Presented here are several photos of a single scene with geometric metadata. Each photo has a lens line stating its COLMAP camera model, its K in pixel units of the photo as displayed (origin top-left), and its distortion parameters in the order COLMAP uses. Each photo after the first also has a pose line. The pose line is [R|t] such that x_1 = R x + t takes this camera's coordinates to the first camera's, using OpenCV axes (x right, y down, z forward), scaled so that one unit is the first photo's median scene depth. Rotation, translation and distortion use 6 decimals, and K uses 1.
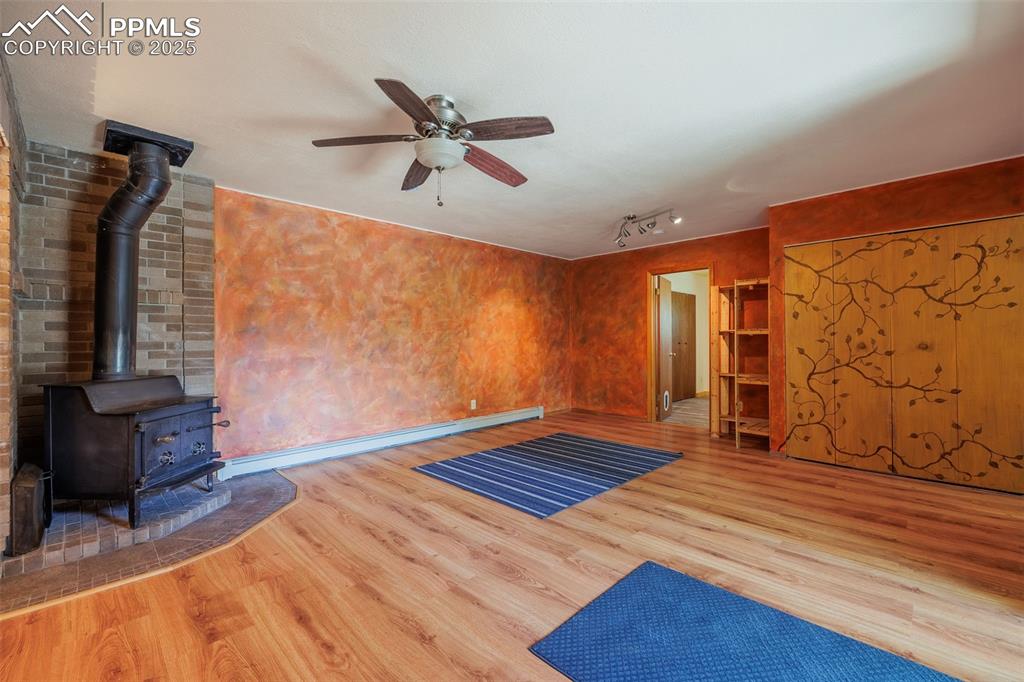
lens RADIAL K [[429.2, 0, 519.7], [0, 429.2, 339.6], [0, 0, 1]] dist [0.001982, 0.000319]
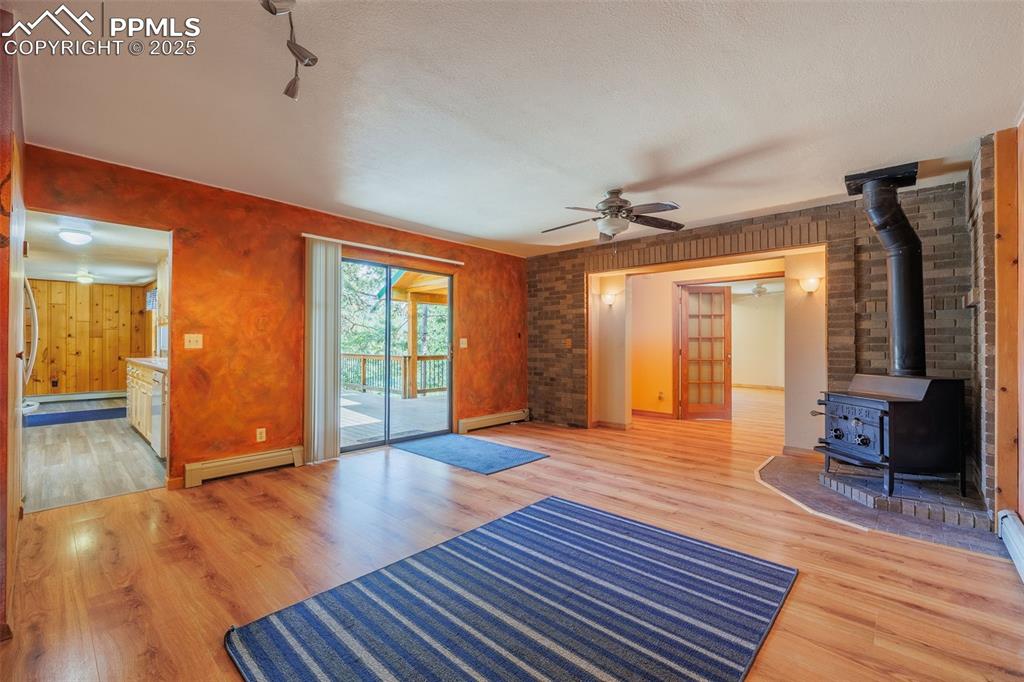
lens RADIAL K [[429.2, 0, 508.6], [0, 429.2, 341.0], [0, 0, 1]] dist [0.001982, 0.000319]
pose [[-0.999848, 0.003789, -0.017044, 0.176541], [0.003980, 0.999930, -0.011157, 0.004450], [0.017001, -0.011223, -0.999792, 1.993023]]
